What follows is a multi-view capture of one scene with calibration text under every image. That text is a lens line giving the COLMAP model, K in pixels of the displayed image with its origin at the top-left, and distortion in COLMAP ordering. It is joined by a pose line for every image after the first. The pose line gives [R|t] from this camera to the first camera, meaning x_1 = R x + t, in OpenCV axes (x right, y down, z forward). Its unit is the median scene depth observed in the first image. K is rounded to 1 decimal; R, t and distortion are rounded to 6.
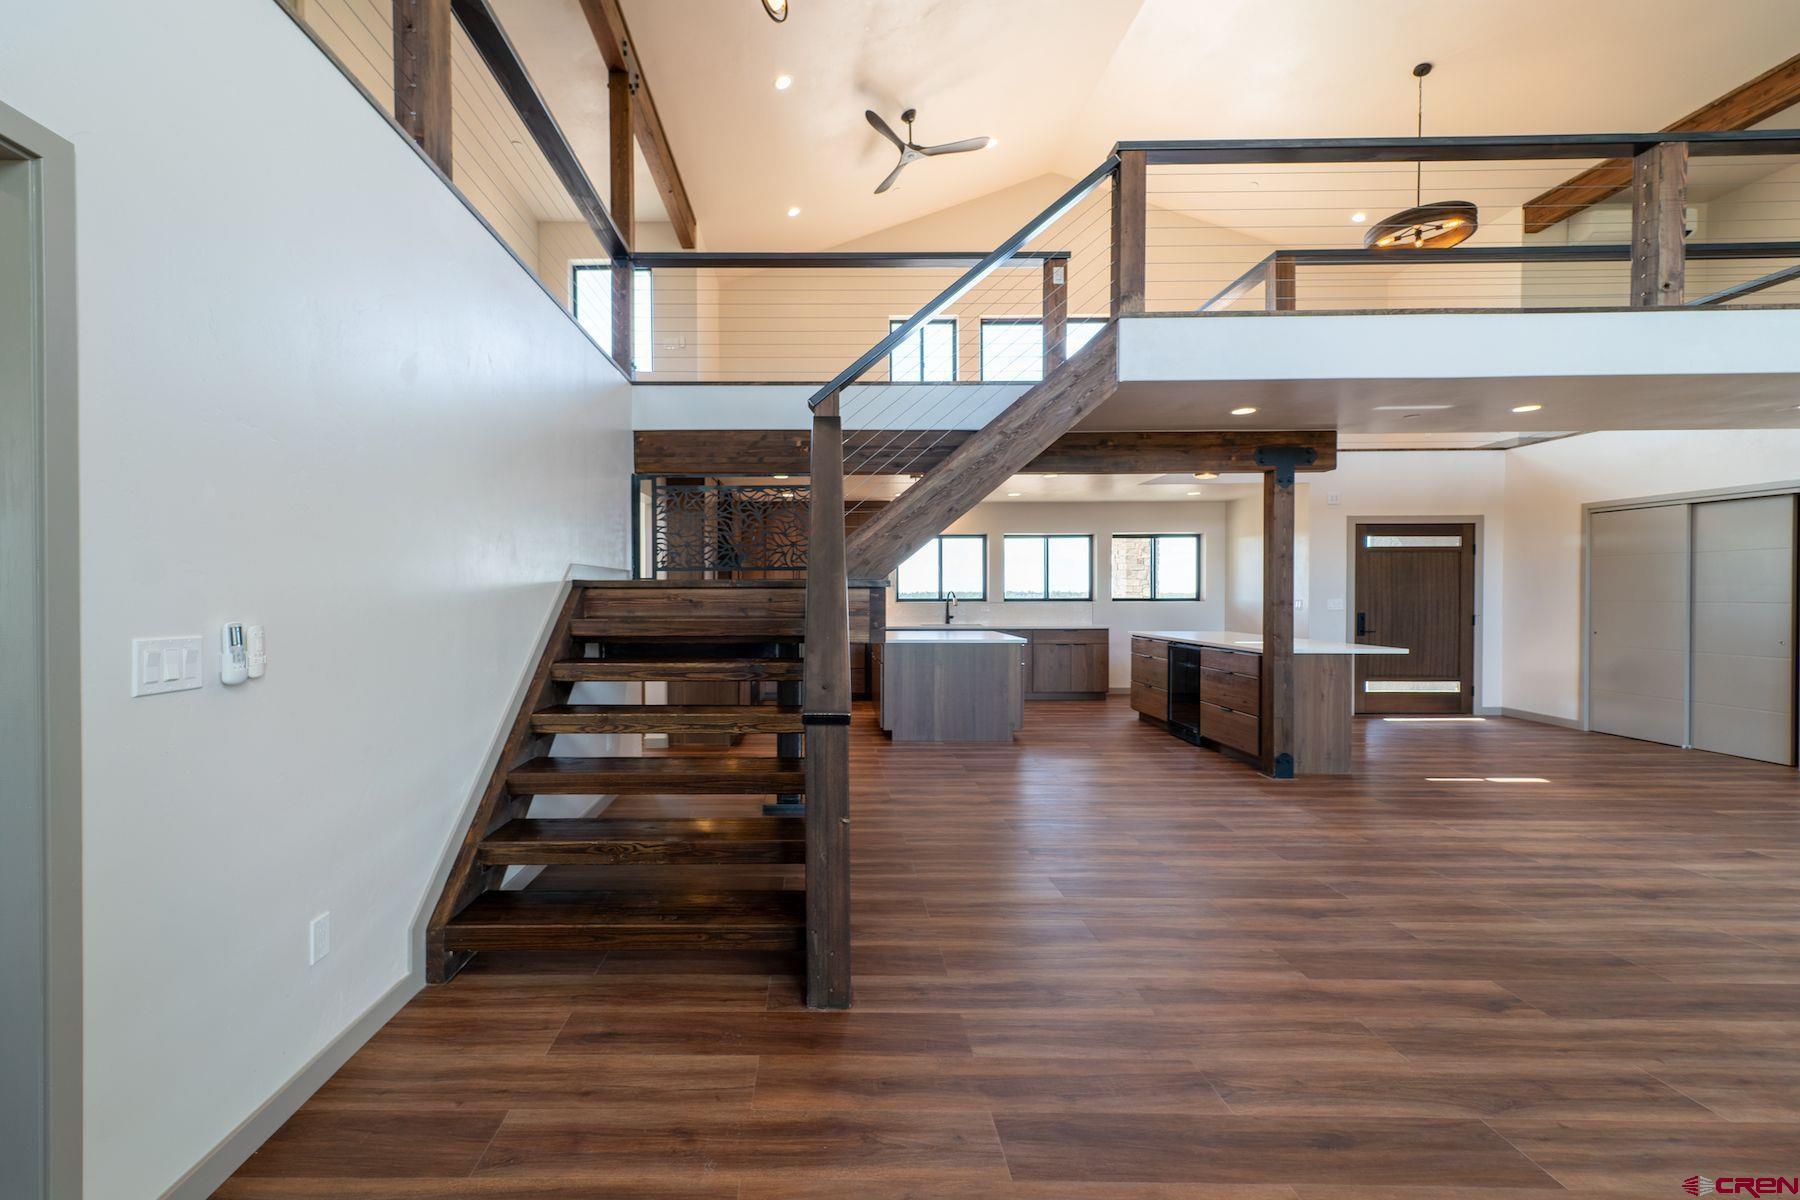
lens RADIAL K [[813.8, 0, 797.4], [0, 813.8, 604.1], [0, 0, 1]] dist [0.013075, -0.001410]
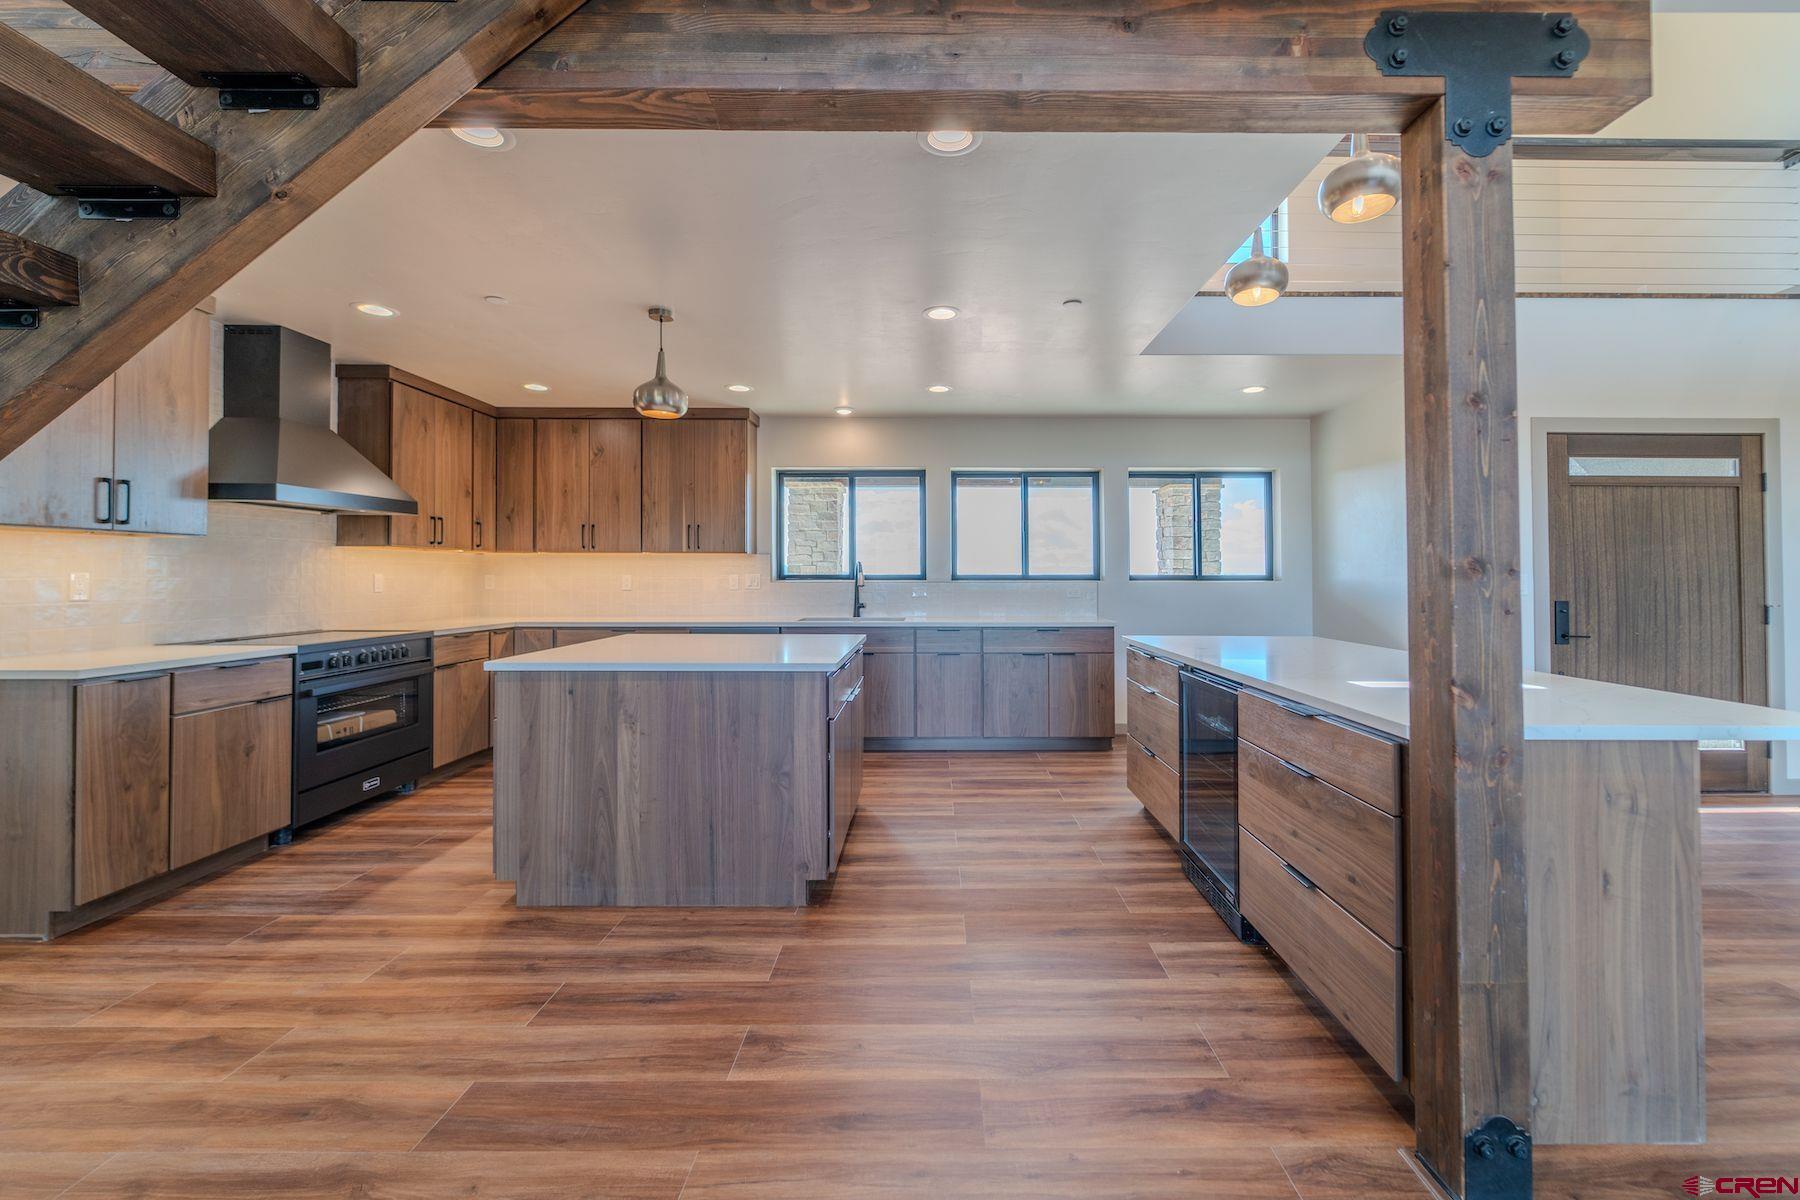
lens RADIAL K [[817.3, 0, 909.3], [0, 817.3, 556.2], [0, 0, 1]] dist [-0.002760, -0.000734]
pose [[0.999904, 0.003145, 0.013501, 0.388943], [-0.002602, 0.999196, -0.040015, 0.006076], [-0.013616, 0.039976, 0.999108, 0.713004]]
